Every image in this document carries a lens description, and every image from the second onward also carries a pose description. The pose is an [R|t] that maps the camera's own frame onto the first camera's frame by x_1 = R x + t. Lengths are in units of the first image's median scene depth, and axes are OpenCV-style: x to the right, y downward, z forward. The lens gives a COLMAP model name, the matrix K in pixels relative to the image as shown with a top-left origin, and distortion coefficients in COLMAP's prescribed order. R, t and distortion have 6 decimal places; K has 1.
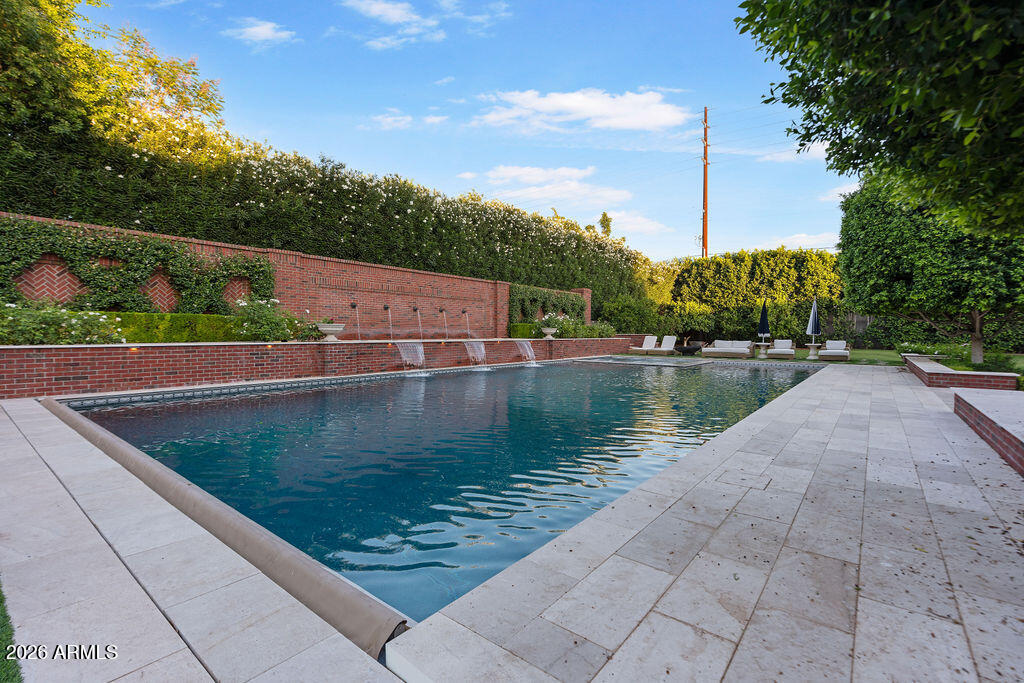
lens RADIAL K [[460.8, 0, 512.0], [0, 460.8, 341.5], [0, 0, 1]] dist [0.001160, 0.001095]
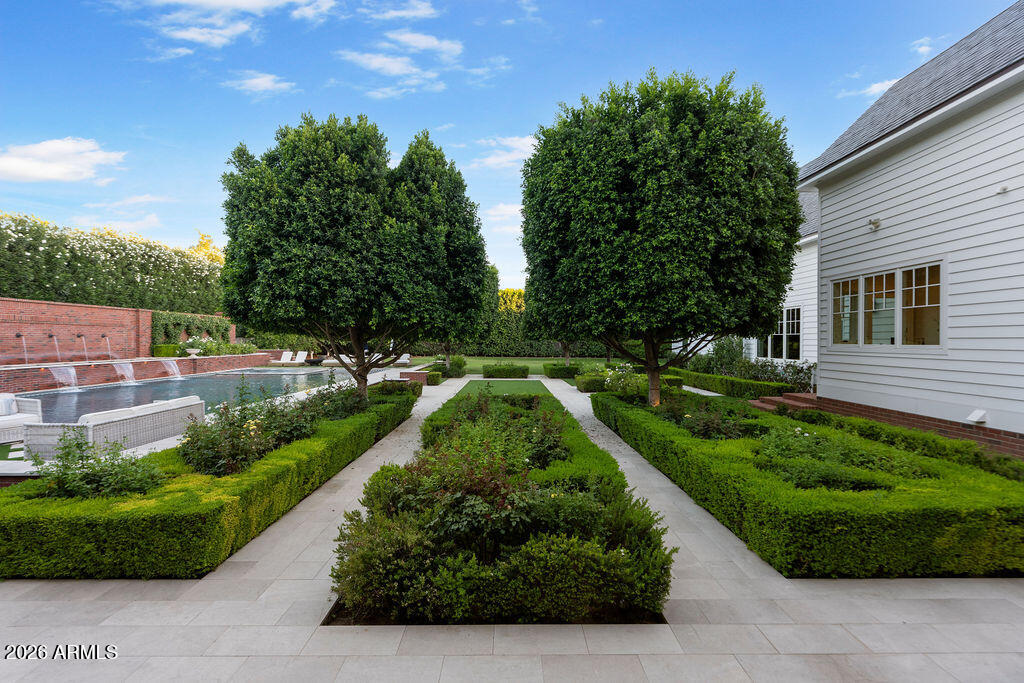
lens RADIAL K [[460.8, 0, 512.0], [0, 460.8, 341.5], [0, 0, 1]] dist [0.001160, 0.001095]
pose [[0.774959, -0.006088, 0.631982, -0.038209], [0.014574, 0.999860, -0.008238, -0.024236], [-0.631843, 0.015595, 0.774939, -0.498143]]
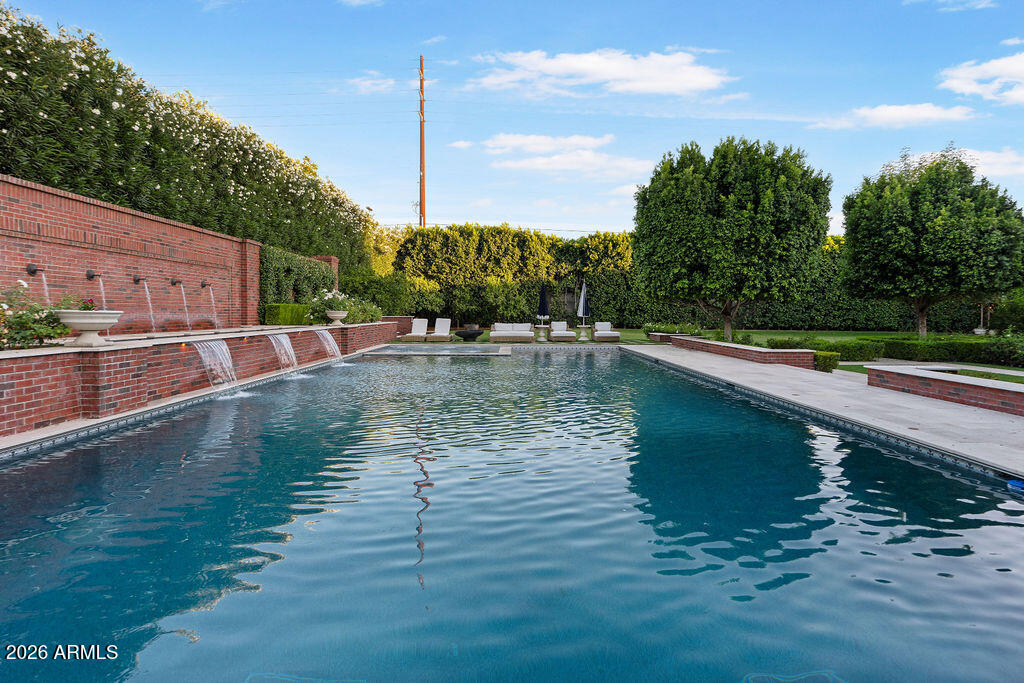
lens RADIAL K [[553.5, 0, 523.7], [0, 553.5, 323.2], [0, 0, 1]] dist [-0.003288, -0.000025]
pose [[0.773521, -0.016245, 0.633562, -0.222642], [0.013284, 0.999867, 0.009420, -0.013001], [-0.633631, 0.001130, 0.773635, 0.131524]]
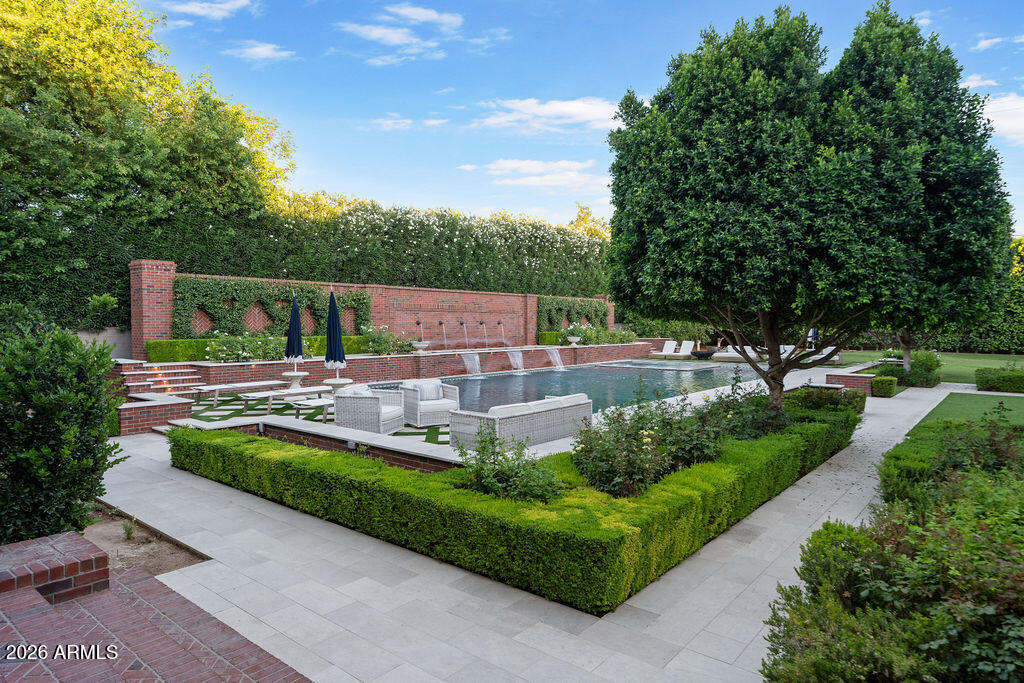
lens RADIAL K [[616.2, 0, 512.3], [0, 616.2, 338.7], [0, 0, 1]] dist [0.003274, 0.000711]
pose [[0.999886, -0.005128, -0.014230, -0.045923], [0.005177, 0.999981, 0.003391, -0.028139], [0.014212, -0.003464, 0.999893, -0.481479]]
